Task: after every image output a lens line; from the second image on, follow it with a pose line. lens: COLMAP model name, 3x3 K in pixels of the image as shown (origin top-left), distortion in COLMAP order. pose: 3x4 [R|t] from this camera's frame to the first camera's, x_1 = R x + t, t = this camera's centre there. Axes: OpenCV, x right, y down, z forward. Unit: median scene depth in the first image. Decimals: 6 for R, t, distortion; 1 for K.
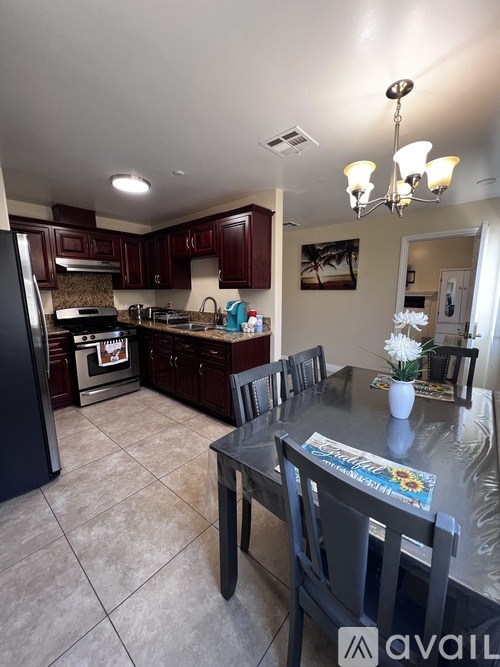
lens RADIAL K [[267.4, 0, 252.0], [0, 267.4, 331.9], [0, 0, 1]] dist [-0.000067, 0.000050]
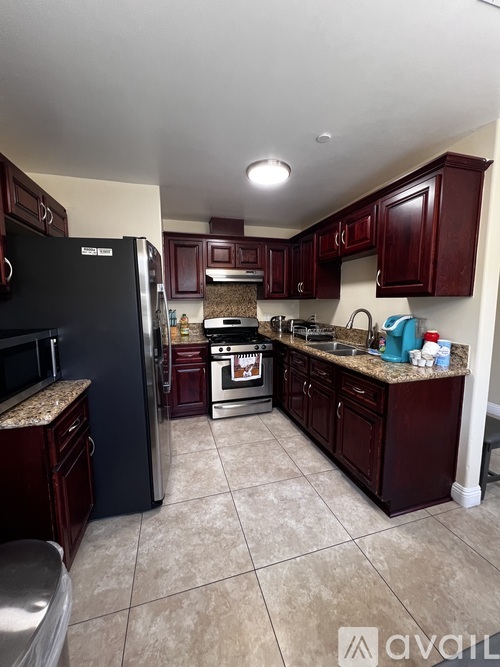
lens RADIAL K [[267.4, 0, 252.0], [0, 267.4, 331.9], [0, 0, 1]] dist [-0.000067, 0.000050]
pose [[0.838436, 0.061023, -0.541572, -0.011411], [-0.082840, 0.996435, -0.015975, -0.033618], [0.538667, 0.058258, 0.840502, 0.241251]]
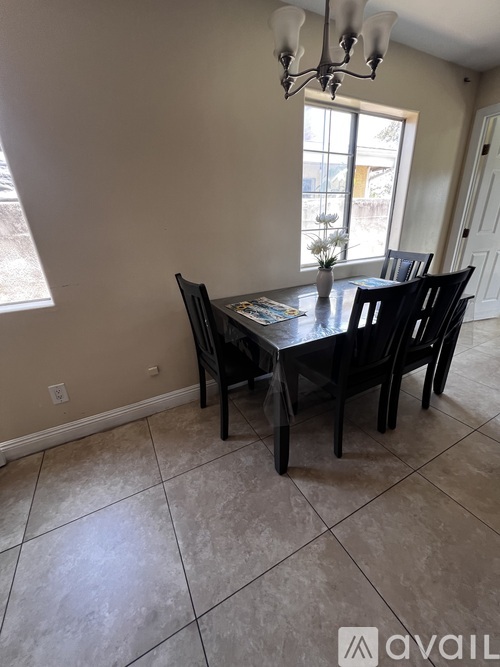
lens RADIAL K [[267.4, 0, 252.0], [0, 267.4, 331.9], [0, 0, 1]] dist [-0.000067, 0.000050]
pose [[-0.927577, -0.094326, 0.361529, 0.172174], [0.107853, 0.858822, 0.500792, -0.115164], [-0.357727, 0.503515, -0.786450, 1.045372]]
